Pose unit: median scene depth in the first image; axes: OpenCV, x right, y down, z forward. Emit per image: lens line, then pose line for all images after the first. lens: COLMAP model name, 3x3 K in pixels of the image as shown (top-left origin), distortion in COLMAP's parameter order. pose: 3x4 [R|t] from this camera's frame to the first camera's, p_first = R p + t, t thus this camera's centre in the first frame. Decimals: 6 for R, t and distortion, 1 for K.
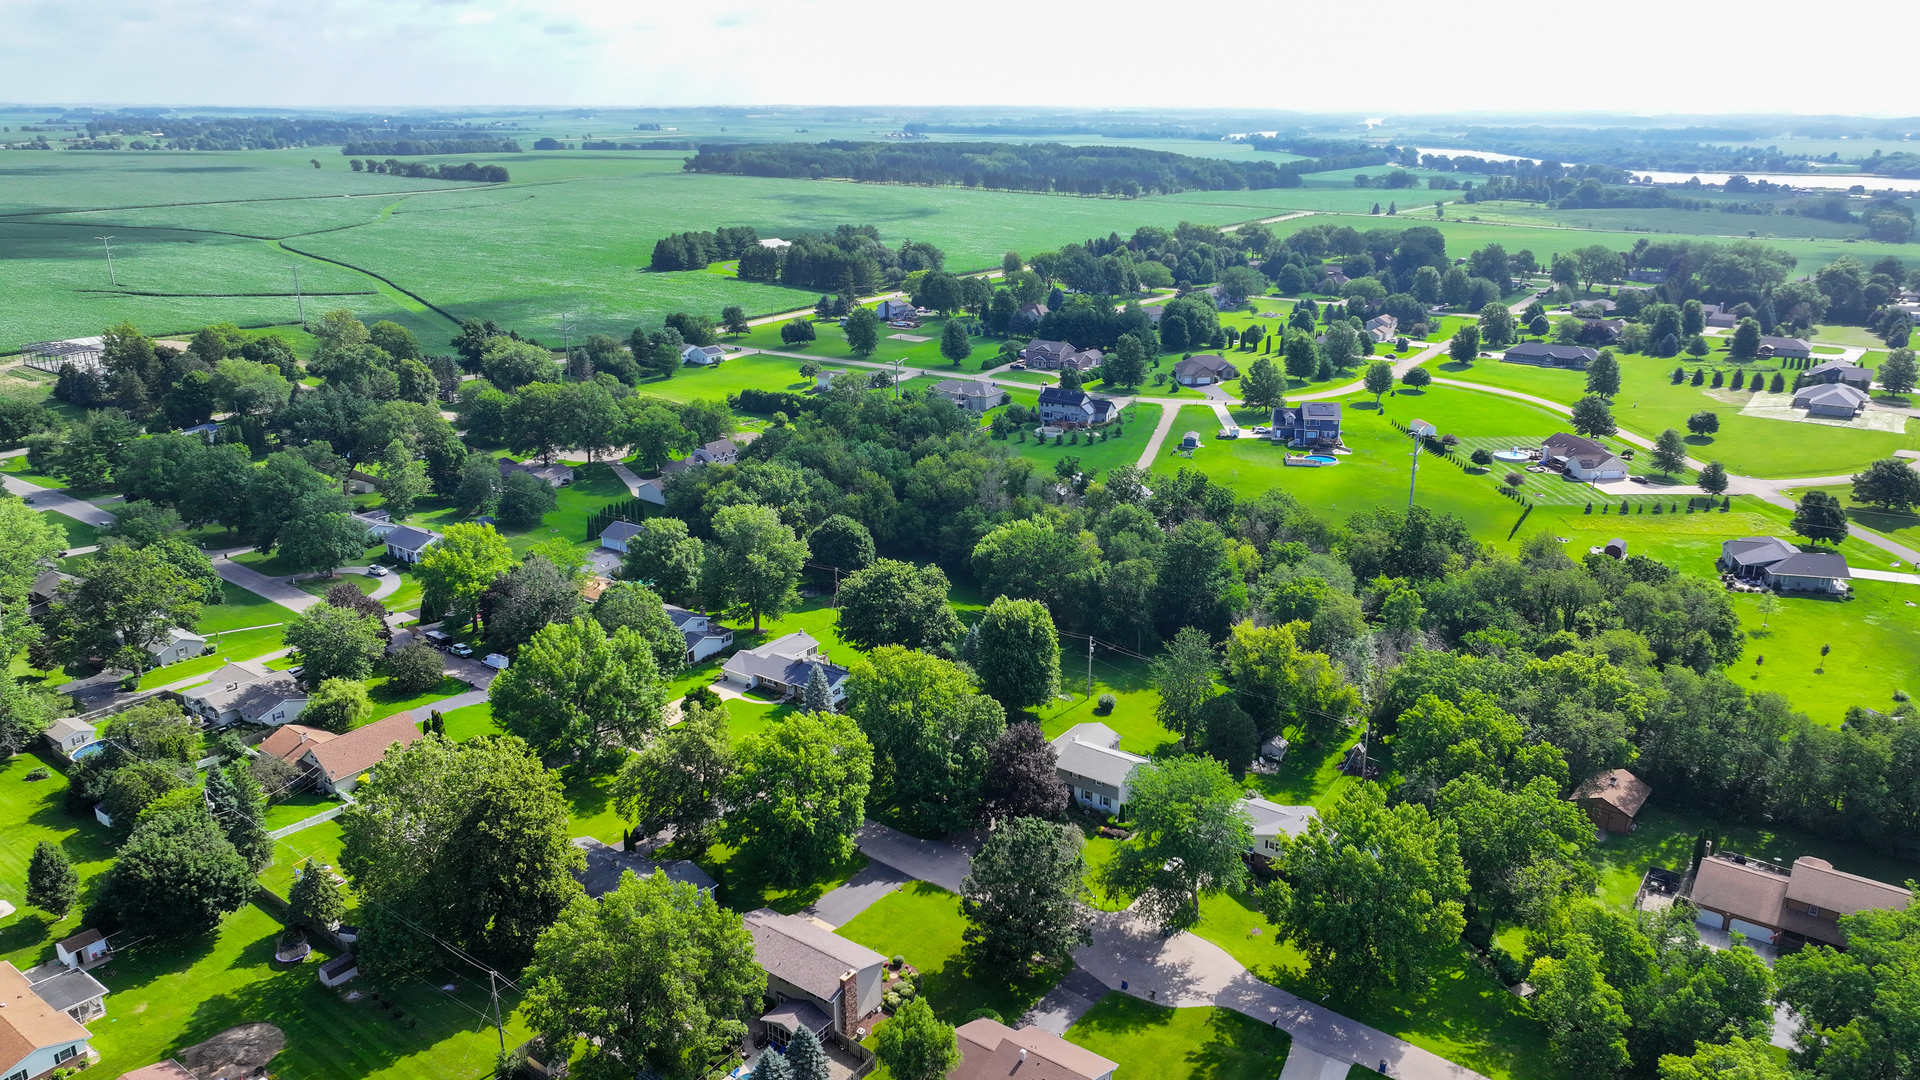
lens RADIAL K [[1352.8, 0, 949.6], [0, 1352.8, 532.9], [0, 0, 1]] dist [0.005659, 0.013503]
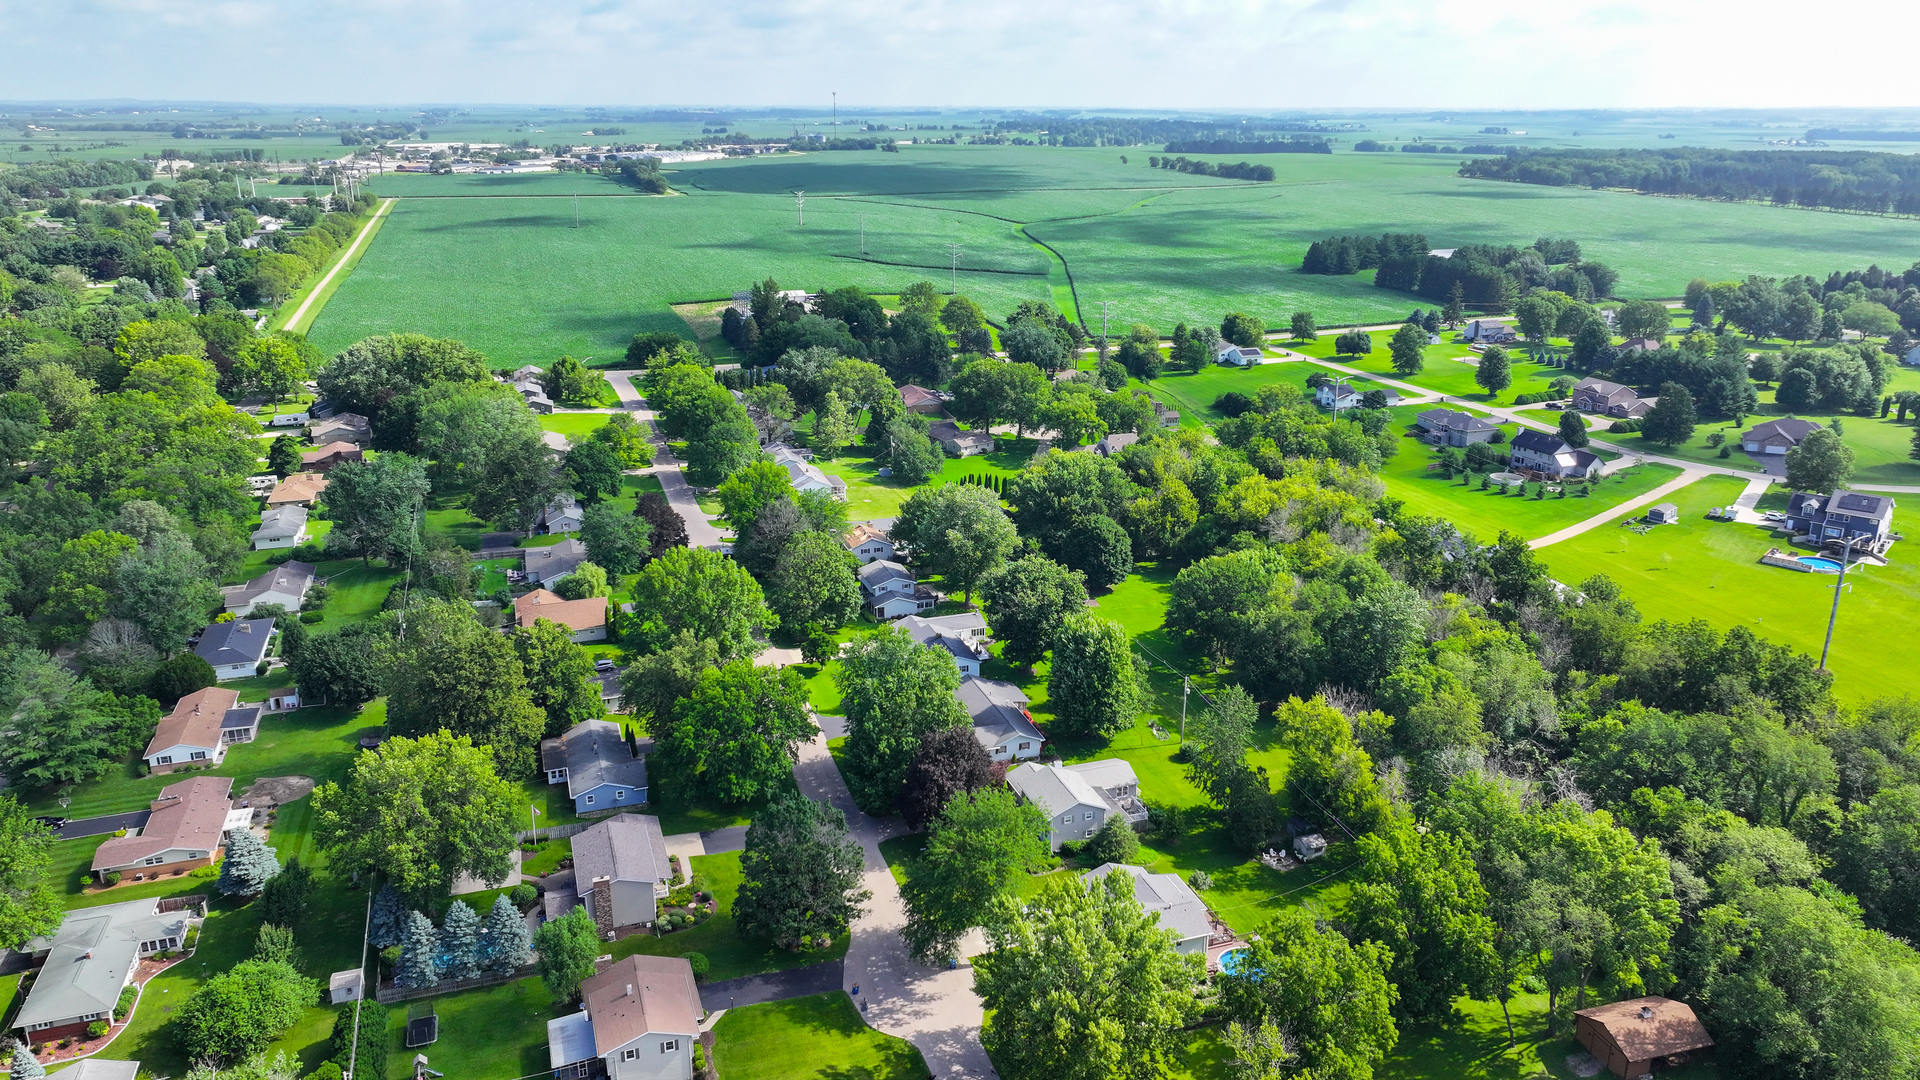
lens RADIAL K [[1352.8, 0, 961.3], [0, 1352.8, 543.4], [0, 0, 1]] dist [0.005659, 0.013503]
pose [[0.819992, 0.179402, -0.543533, 0.150081], [-0.176709, 0.982569, 0.057723, -0.012496], [0.544414, 0.048715, 0.837401, 0.045628]]
